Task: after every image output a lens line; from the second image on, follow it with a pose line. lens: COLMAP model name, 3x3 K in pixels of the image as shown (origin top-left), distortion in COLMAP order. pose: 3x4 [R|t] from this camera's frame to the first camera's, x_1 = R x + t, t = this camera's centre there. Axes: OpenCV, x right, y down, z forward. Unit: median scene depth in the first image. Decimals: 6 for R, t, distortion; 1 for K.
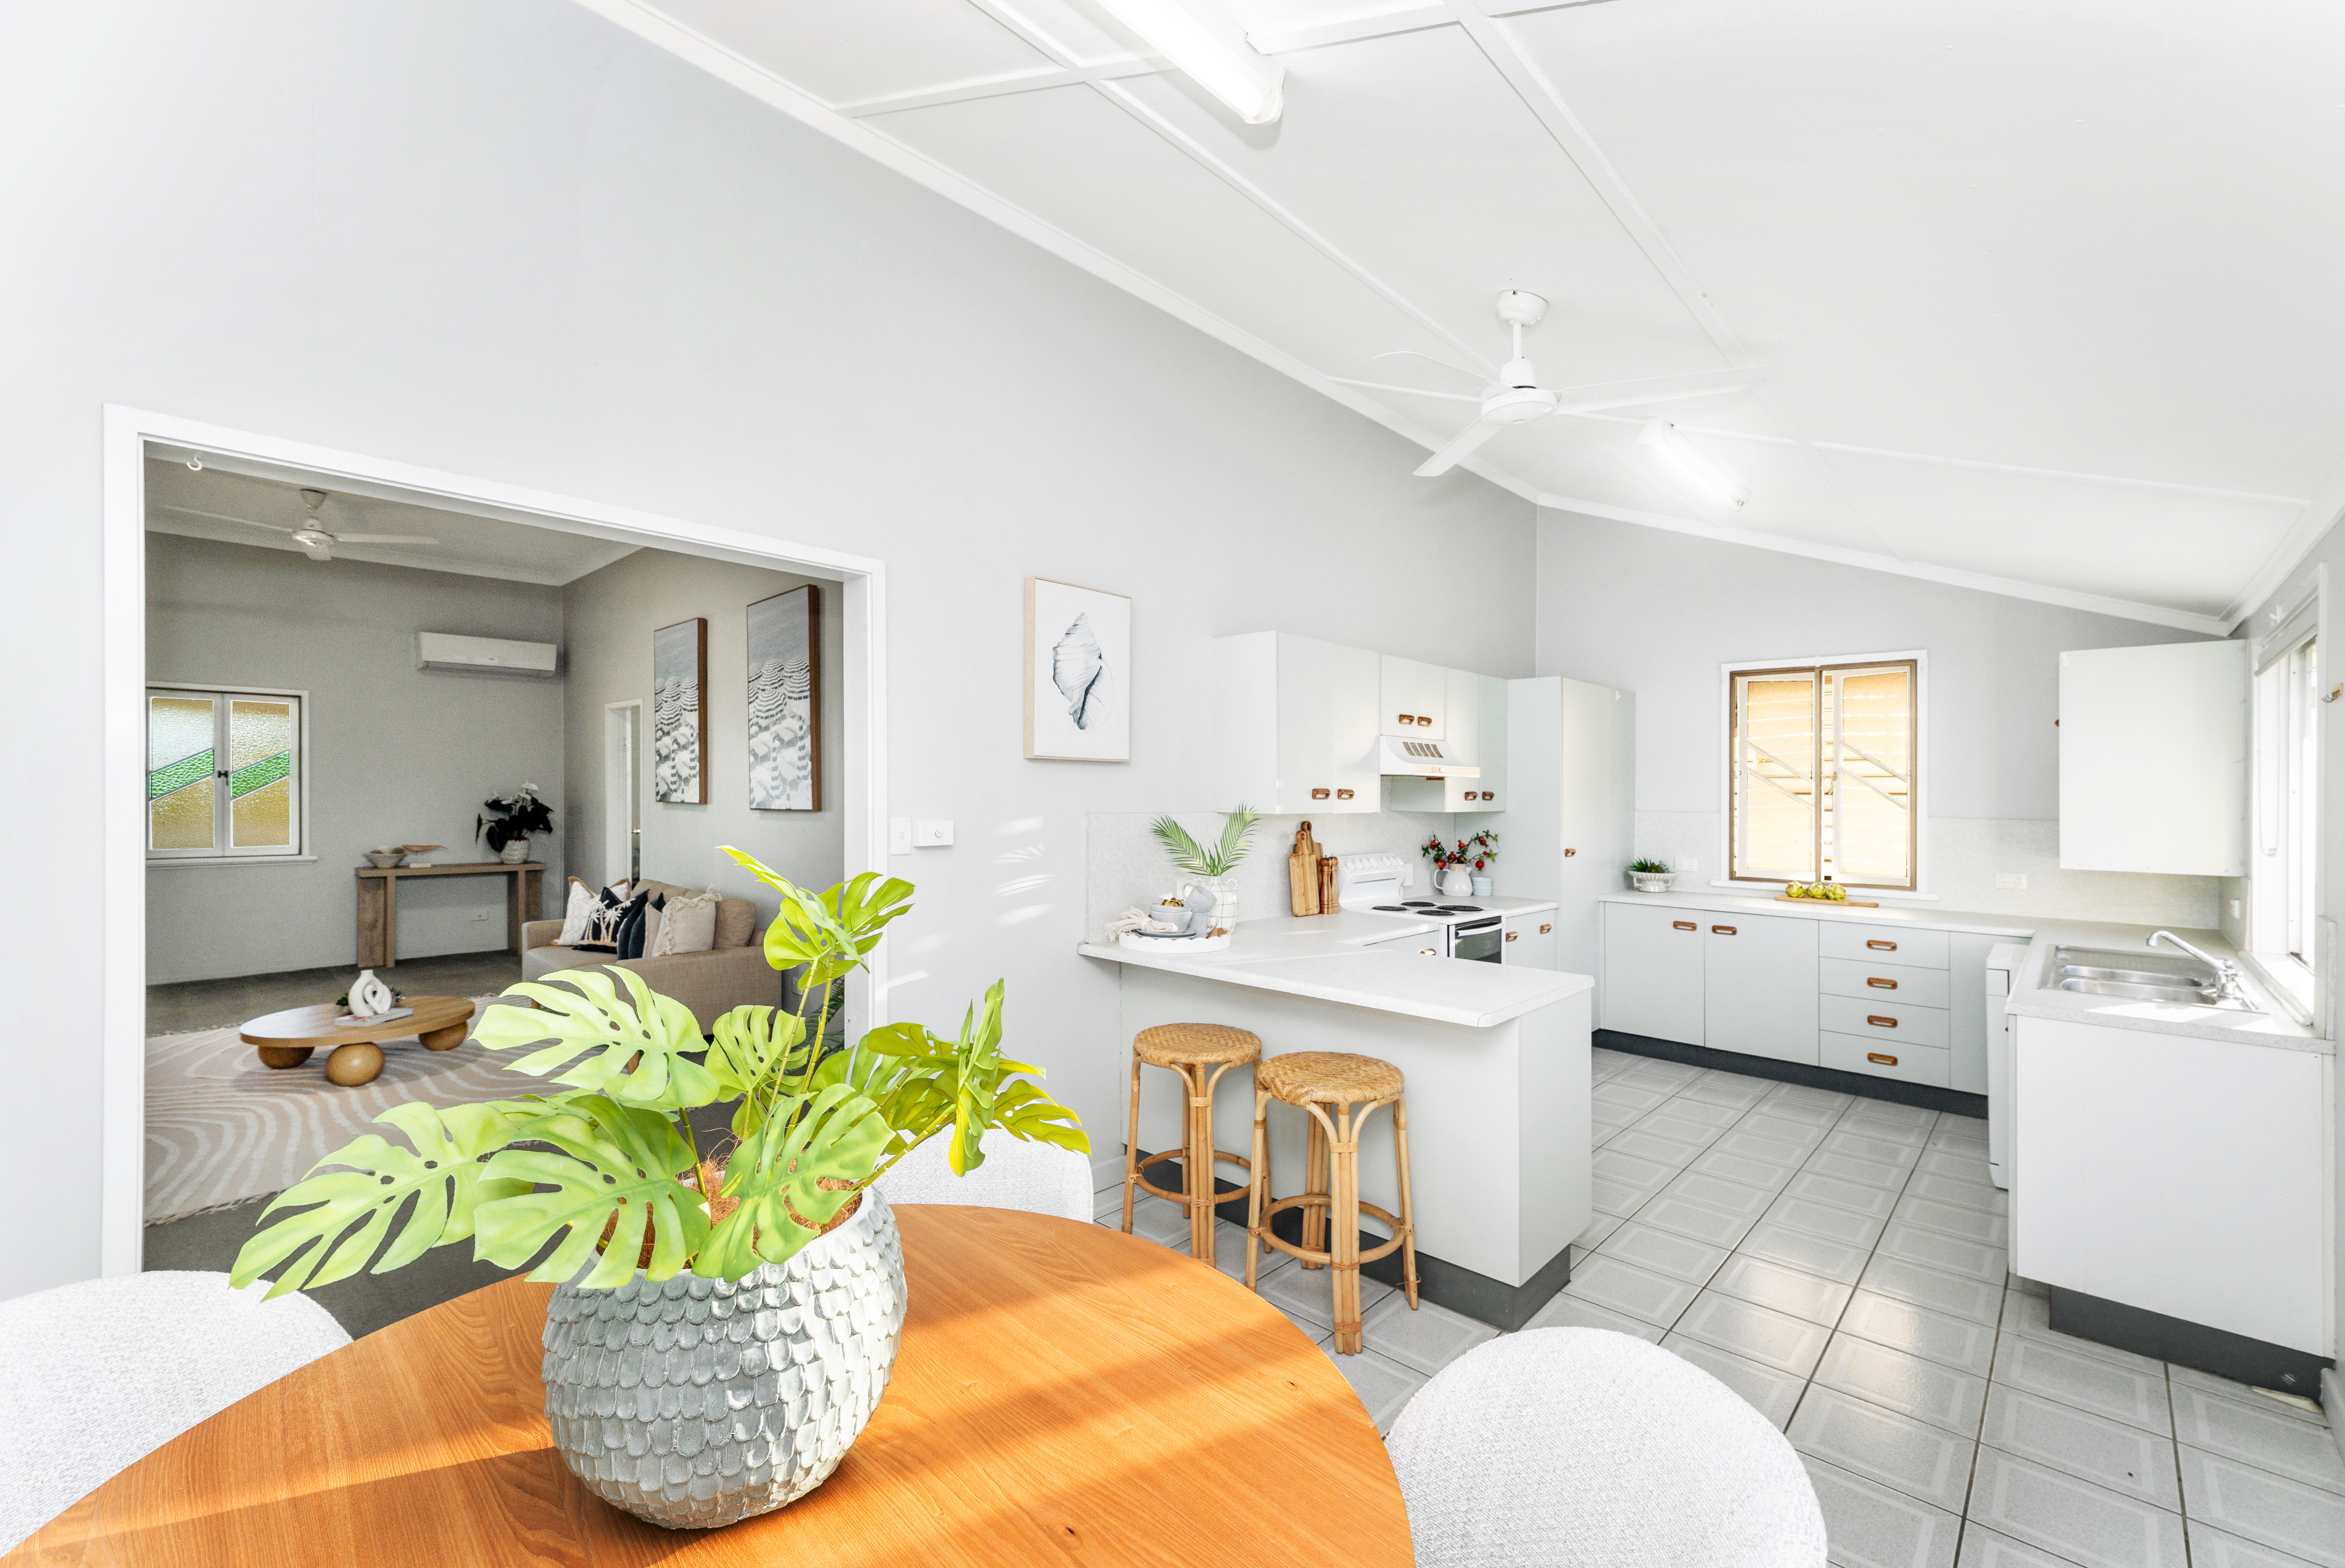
lens RADIAL K [[967.0, 0, 1160.3], [0, 967.0, 838.1], [0, 0, 1]] dist [-0.001670, -0.000083]
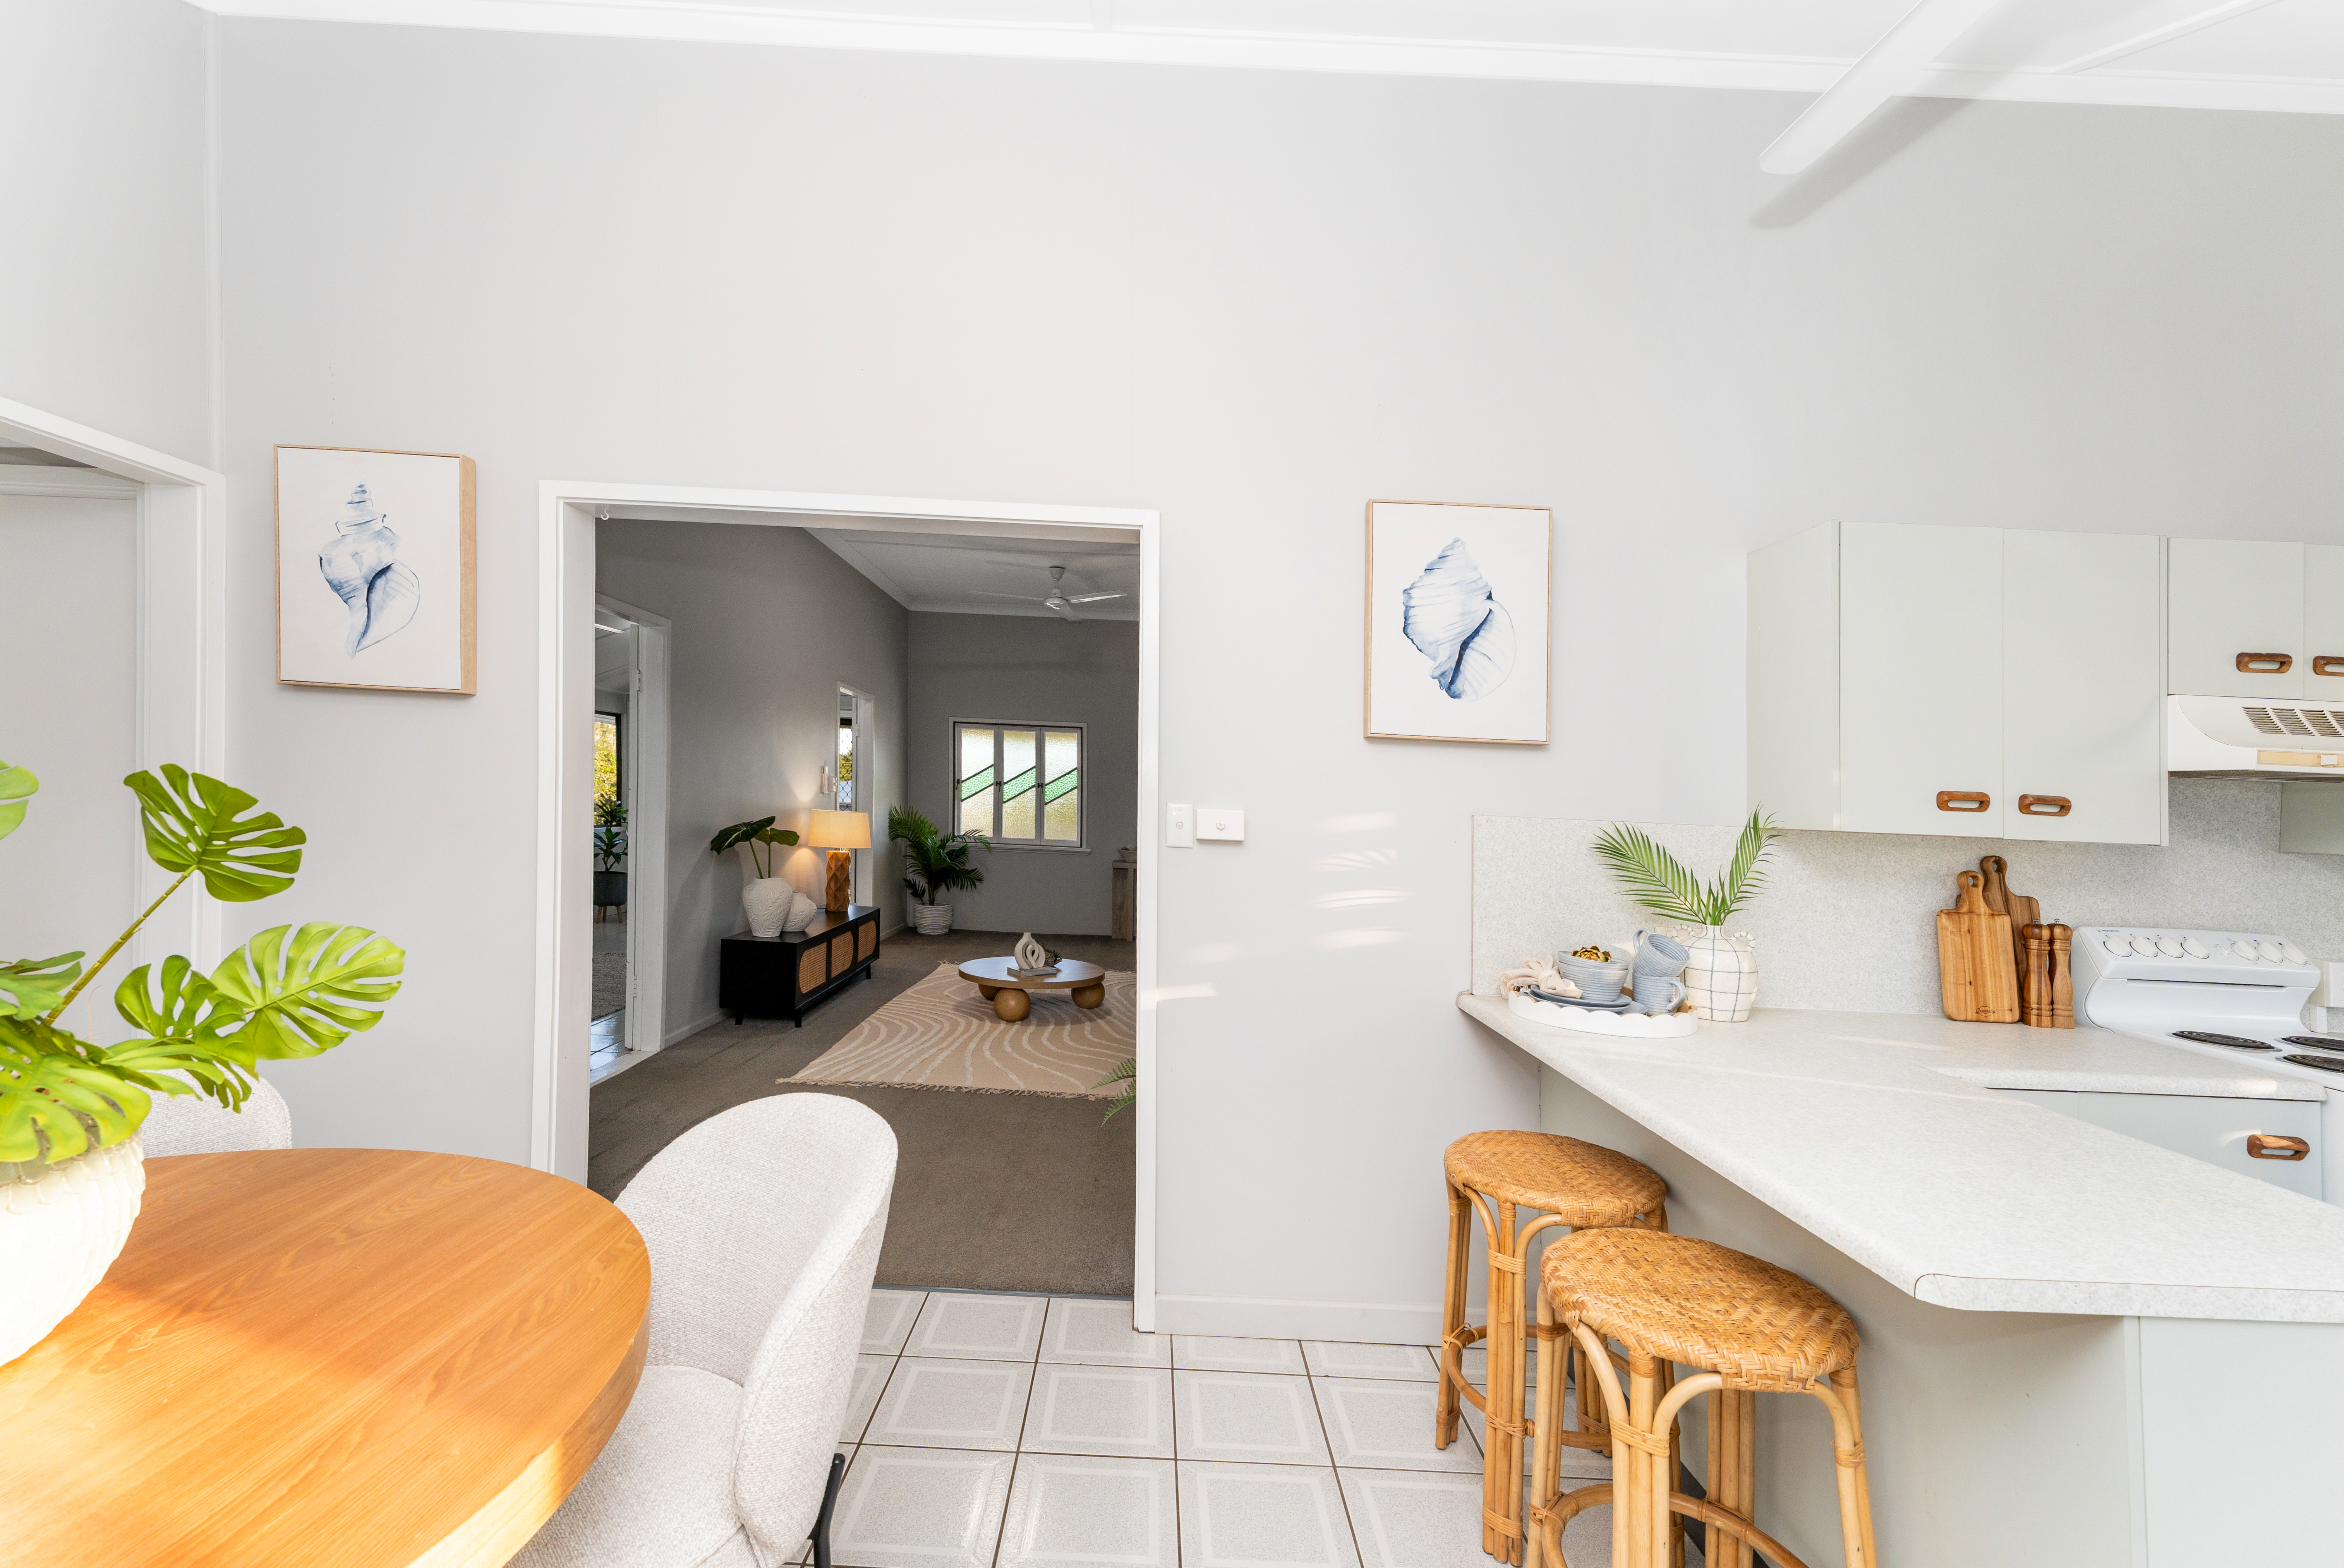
lens RADIAL K [[966.5, 0, 1159.9], [0, 966.5, 838.0], [0, 0, 1]] dist [-0.001670, -0.000083]
pose [[0.692876, 0.043728, -0.719729, 0.177065], [-0.070777, 0.997464, -0.007534, 0.008548], [0.717575, 0.056160, 0.694214, 0.202714]]
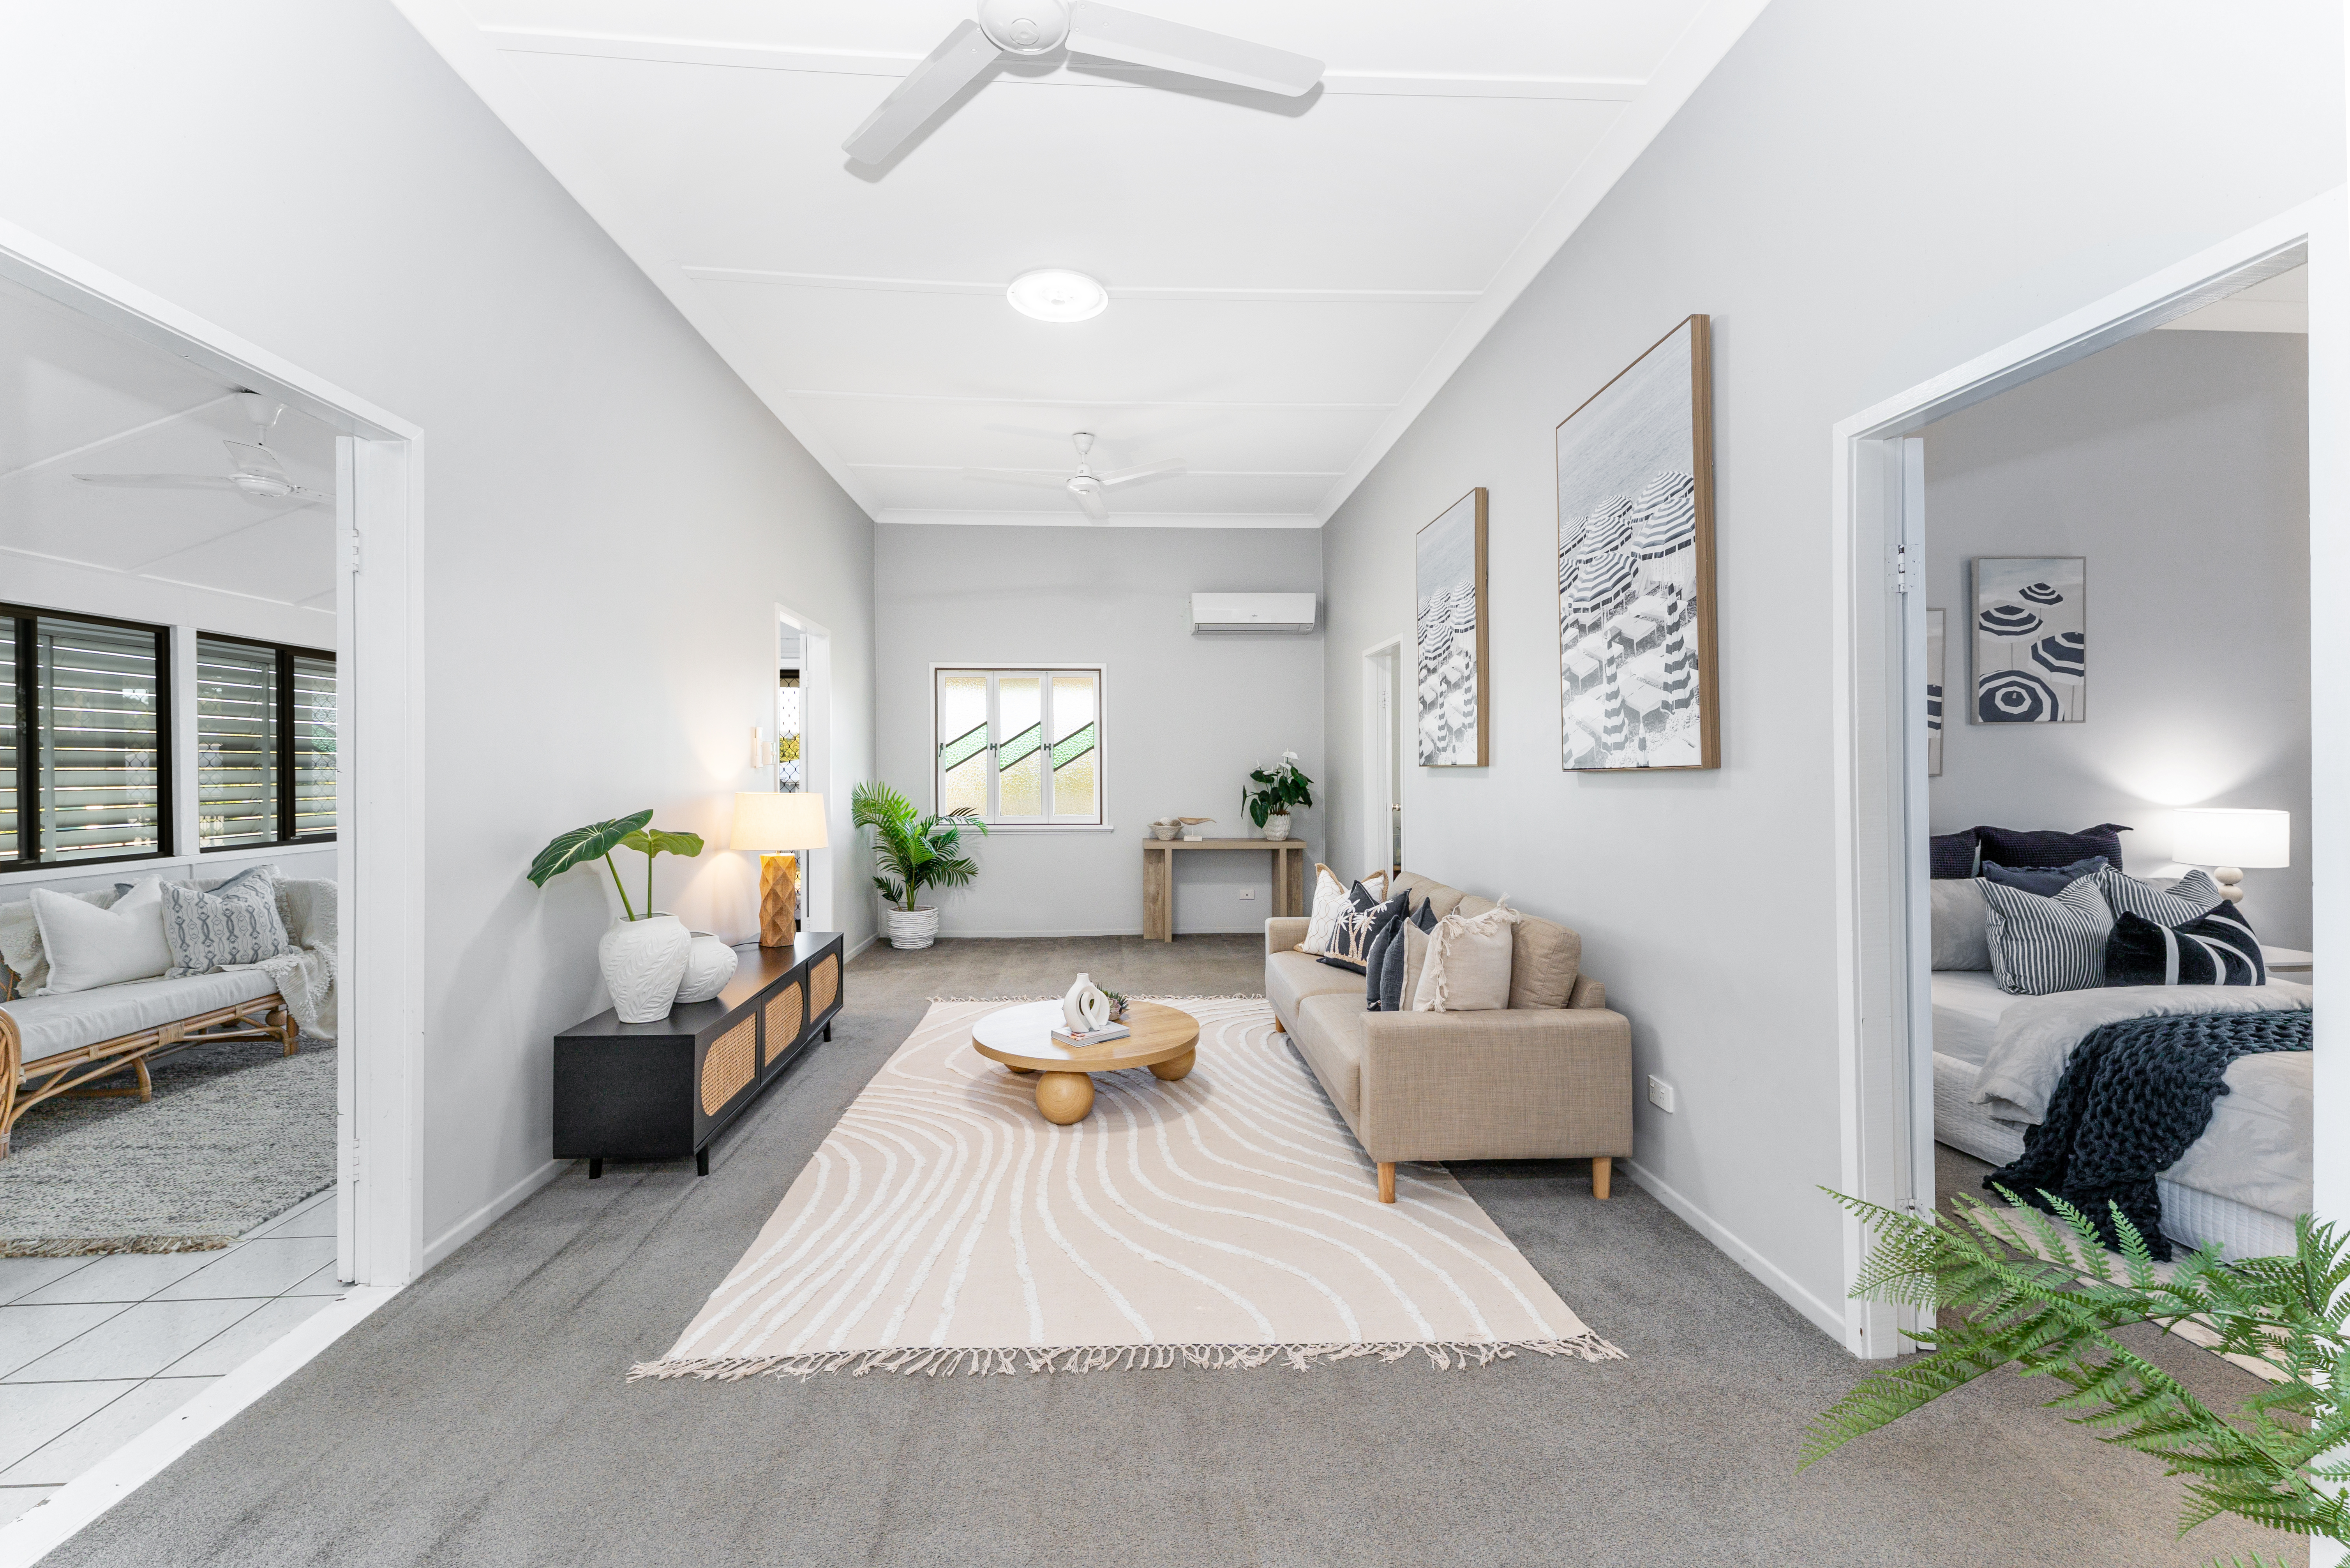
lens RADIAL K [[926.2, 0, 1171.5], [0, 926.2, 720.4], [0, 0, 1]] dist [-0.000331, 0.000055]
pose [[0.737127, -0.048776, -0.673991, -0.210463], [-0.022626, 0.995051, -0.096757, 0.000945], [0.675375, 0.086572, 0.732375, 0.404031]]
